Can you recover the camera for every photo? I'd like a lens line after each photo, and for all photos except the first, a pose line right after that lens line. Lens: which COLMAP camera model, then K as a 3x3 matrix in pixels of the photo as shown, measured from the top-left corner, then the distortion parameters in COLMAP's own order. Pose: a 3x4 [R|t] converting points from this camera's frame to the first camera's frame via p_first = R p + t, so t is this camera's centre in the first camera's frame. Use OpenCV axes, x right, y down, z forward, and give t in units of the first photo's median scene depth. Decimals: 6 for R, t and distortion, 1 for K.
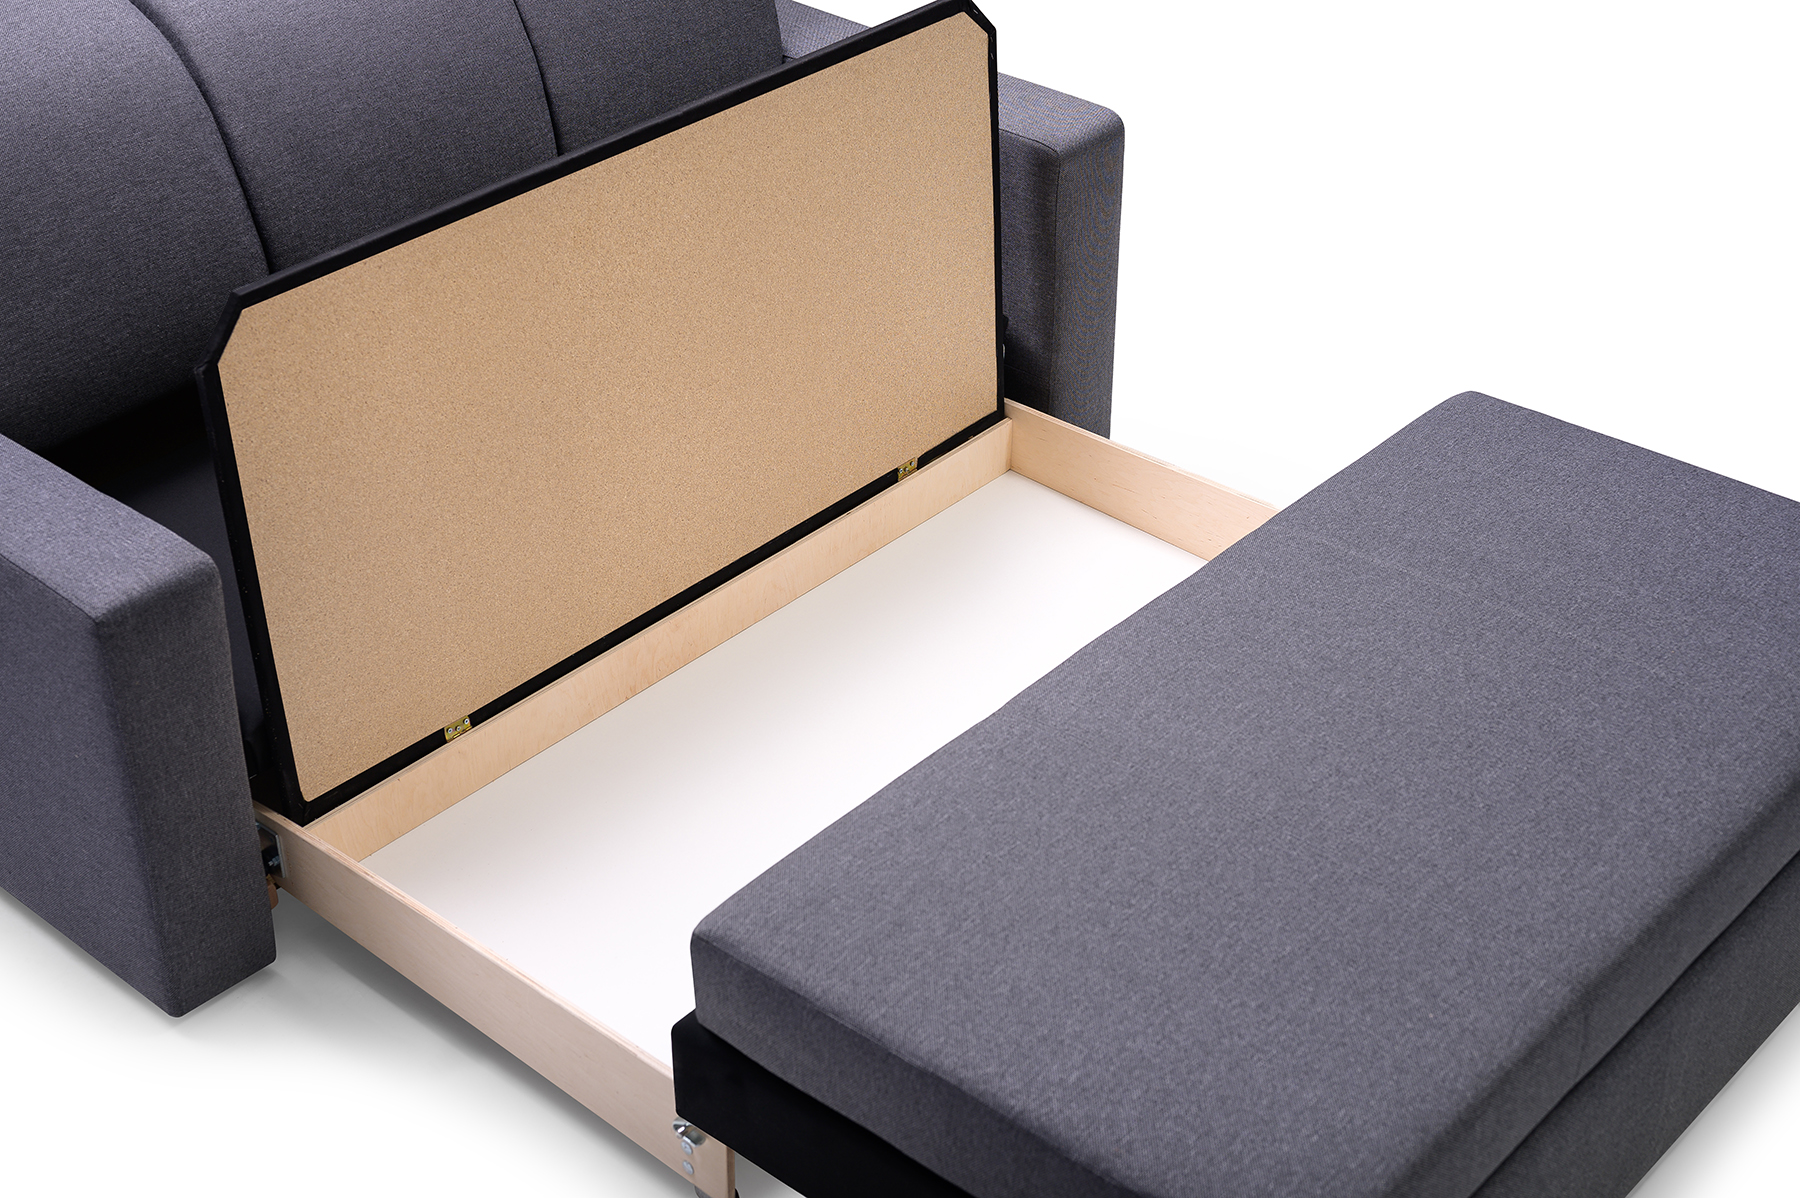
lens RADIAL K [[2638.1, 0, 896.4], [0, 2638.1, 598.5], [0, 0, 1]] dist [-0.002592, 0.000000]
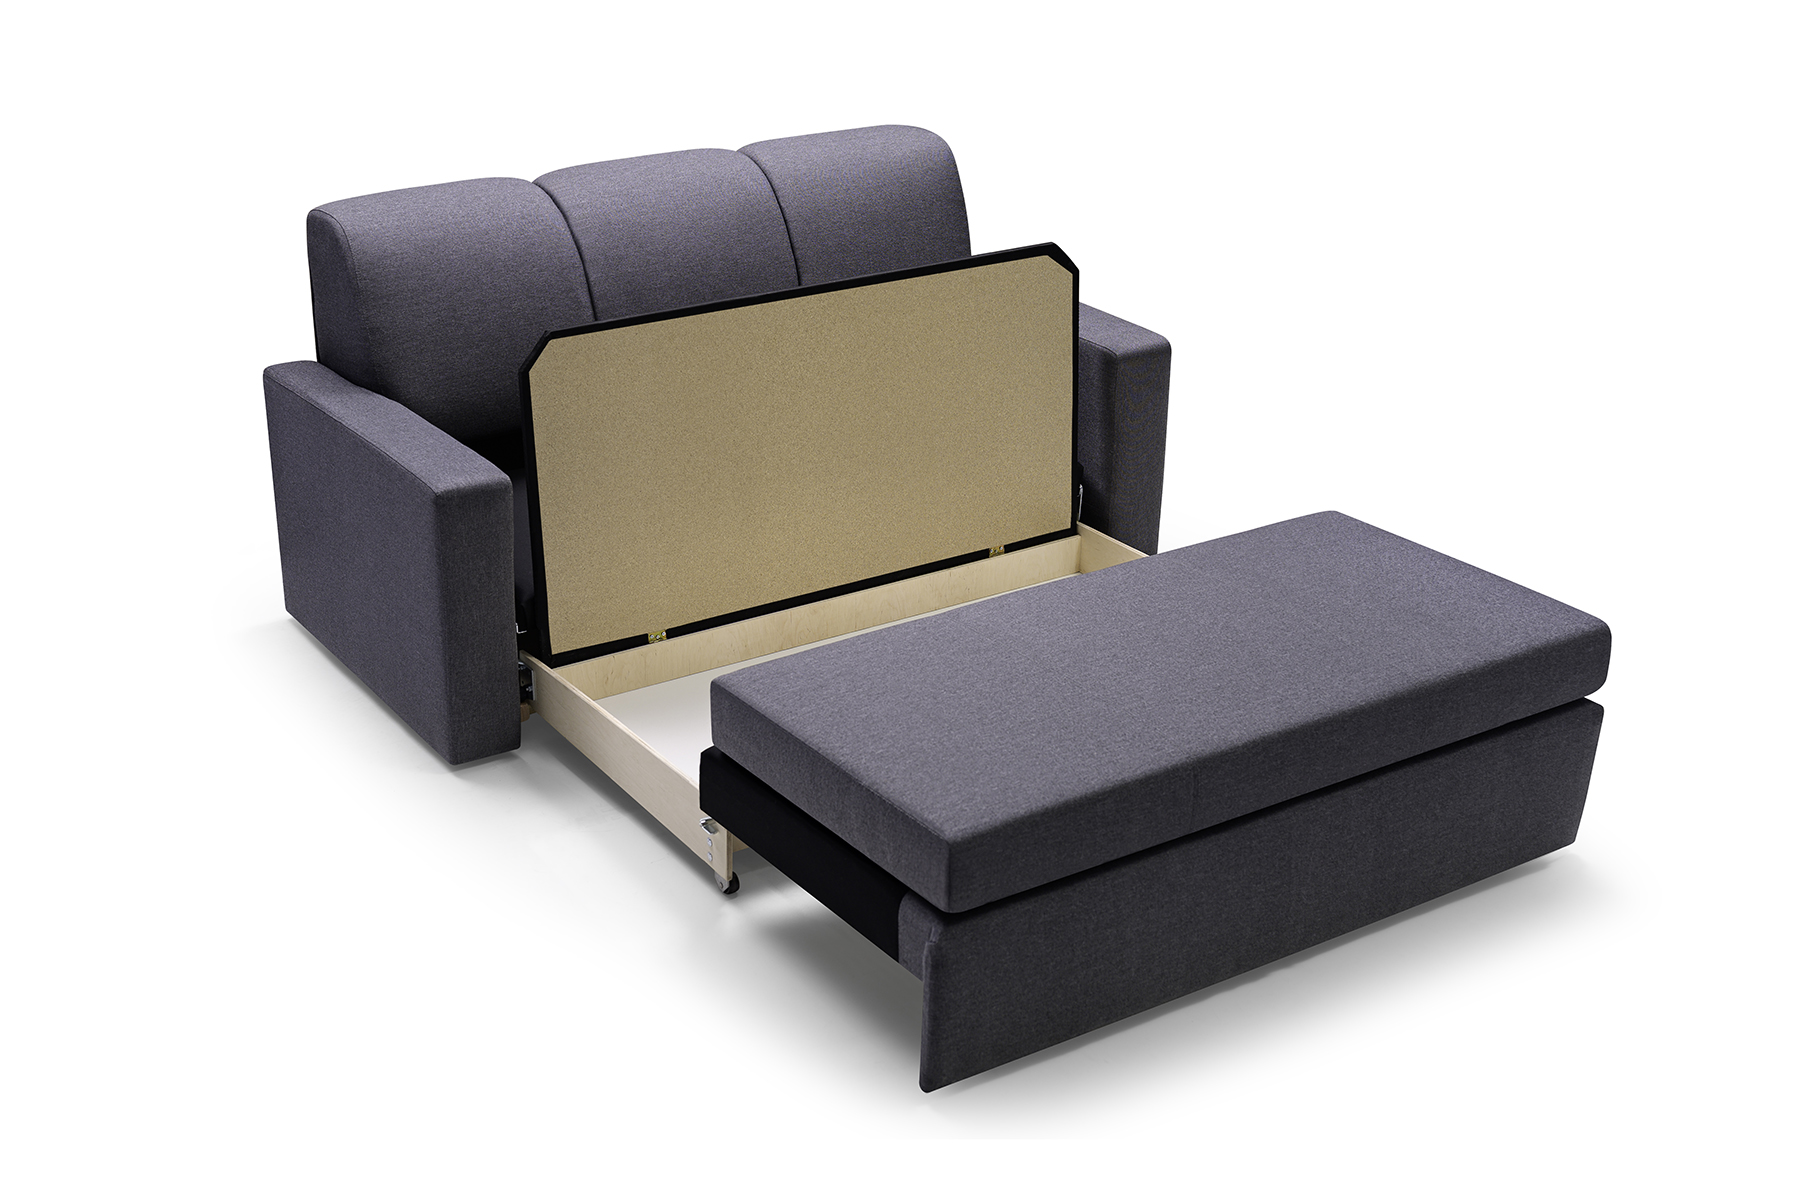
lens RADIAL K [[2638.1, 0, 934.8], [0, 2638.1, 603.8], [0, 0, 1]] dist [-0.002592, 0.000000]
pose [[0.966645, 0.107500, -0.232466, 0.372714], [-0.150548, 0.972780, -0.176164, 0.289663], [0.207201, 0.205286, 0.956517, -0.515844]]
